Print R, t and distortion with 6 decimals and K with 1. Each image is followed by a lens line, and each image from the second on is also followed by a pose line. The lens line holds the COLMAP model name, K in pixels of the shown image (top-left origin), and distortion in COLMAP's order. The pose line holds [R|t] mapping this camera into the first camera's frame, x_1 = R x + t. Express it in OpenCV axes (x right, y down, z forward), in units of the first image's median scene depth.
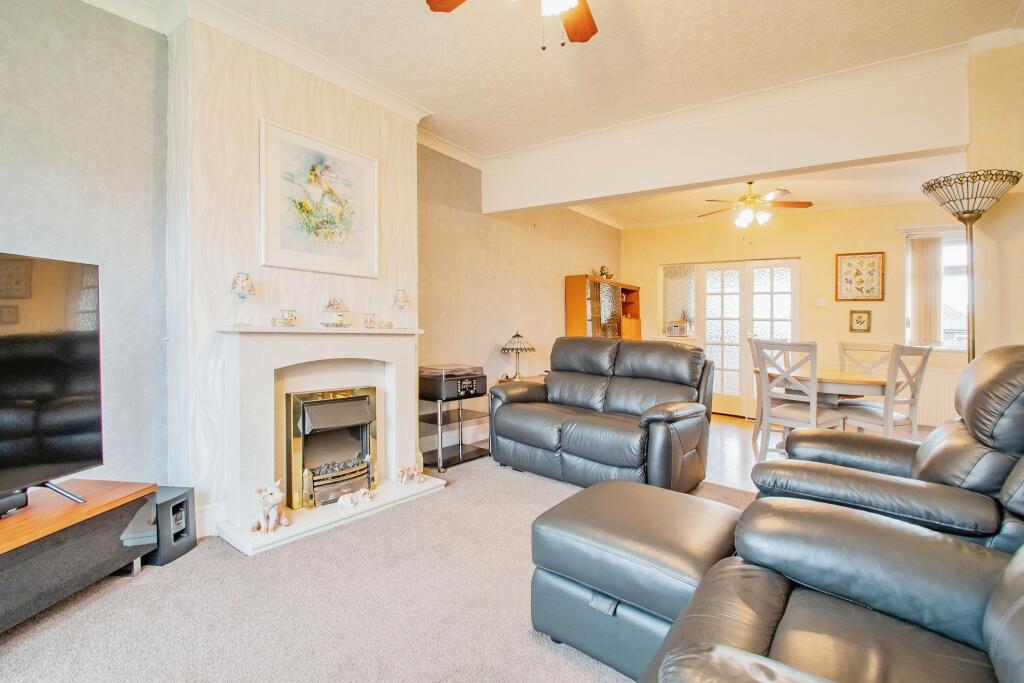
lens RADIAL K [[455.7, 0, 541.2], [0, 455.7, 315.9], [0, 0, 1]] dist [0.001696, 0.000030]
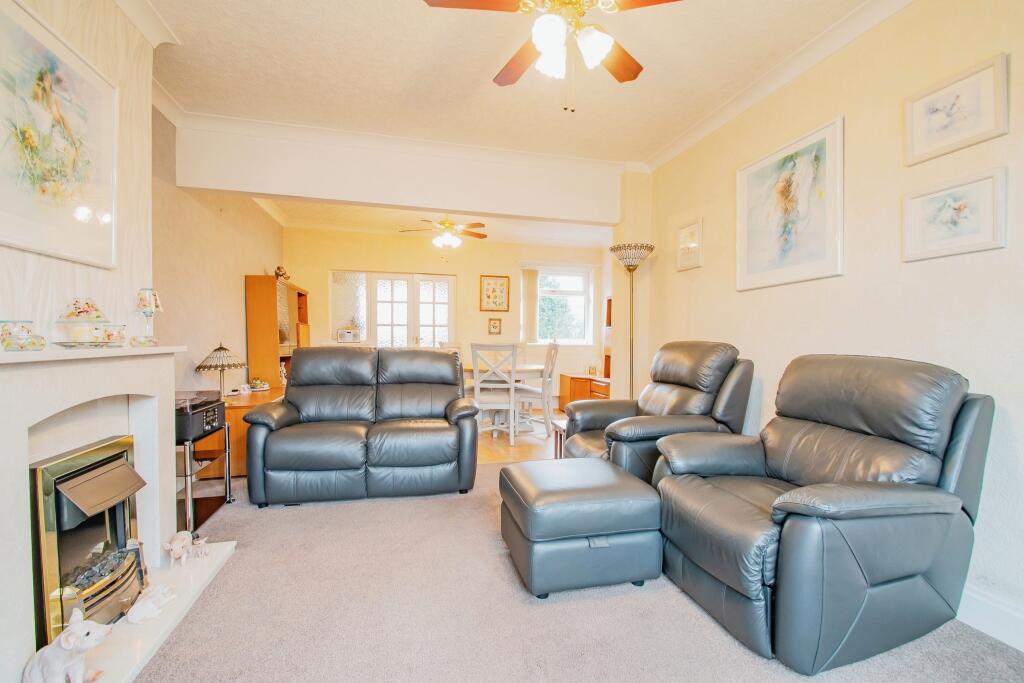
lens RADIAL K [[456.4, 0, 510.0], [0, 456.4, 326.2], [0, 0, 1]] dist [0.015388, -0.014766]
pose [[0.650589, -0.008111, 0.759386, -0.418317], [-0.003985, 0.999893, 0.014094, -0.011599], [-0.759419, -0.012195, 0.650487, 0.125629]]
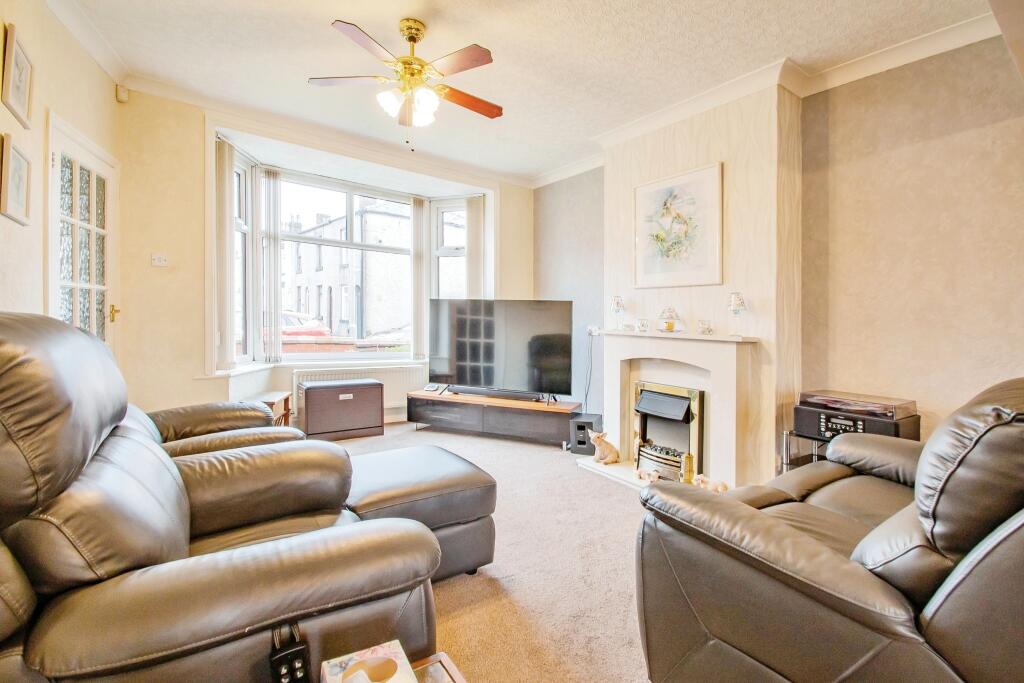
lens RADIAL K [[460.4, 0, 512.0], [0, 460.4, 341.5], [0, 0, 1]] dist [-0.000033, -0.000366]
pose [[-0.306709, 0.000973, -0.951803, 0.609773], [-0.018068, 0.999813, 0.006844, 0.035611], [0.951632, 0.019297, -0.306634, 0.752791]]
